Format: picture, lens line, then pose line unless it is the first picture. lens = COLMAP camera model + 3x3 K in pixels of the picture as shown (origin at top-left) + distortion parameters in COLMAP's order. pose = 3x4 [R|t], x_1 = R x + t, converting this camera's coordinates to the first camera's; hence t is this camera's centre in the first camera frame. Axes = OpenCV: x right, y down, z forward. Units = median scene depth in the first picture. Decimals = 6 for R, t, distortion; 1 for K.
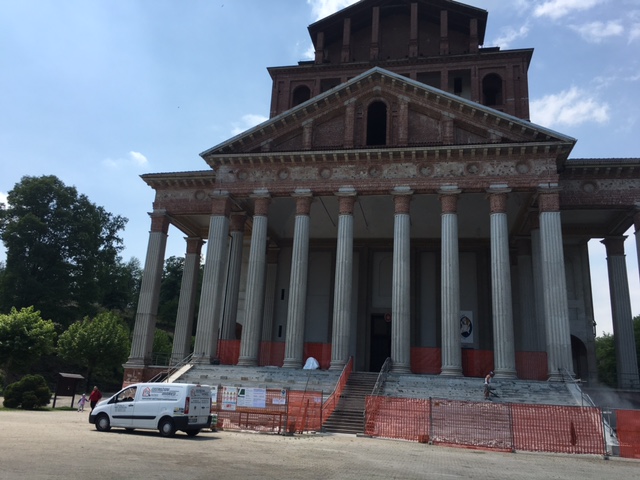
lens RADIAL K [[537.7, 0, 320.4], [0, 537.7, 237.6], [0, 0, 1]] dist [0.064379, 0.001920]
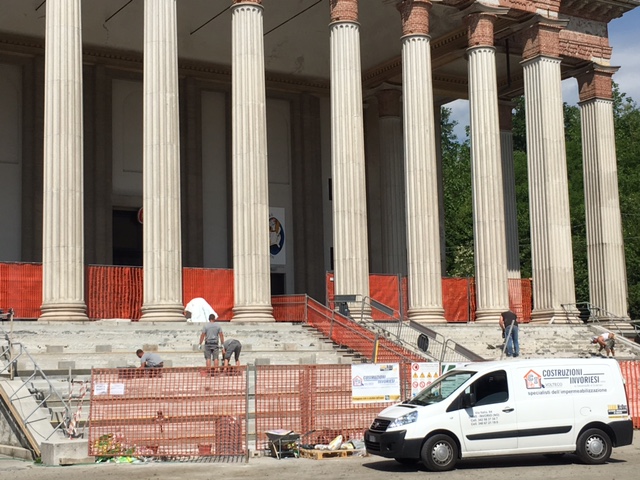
lens RADIAL K [[1049.2, 0, 319.7], [0, 1049.2, 241.0], [0, 0, 1]] dist [-0.015683, 0.000000]
pose [[0.743522, 0.014772, 0.668548, -0.624881], [-0.132127, 0.983292, 0.125217, 0.046564], [-0.655528, -0.181435, 0.733051, 0.285686]]
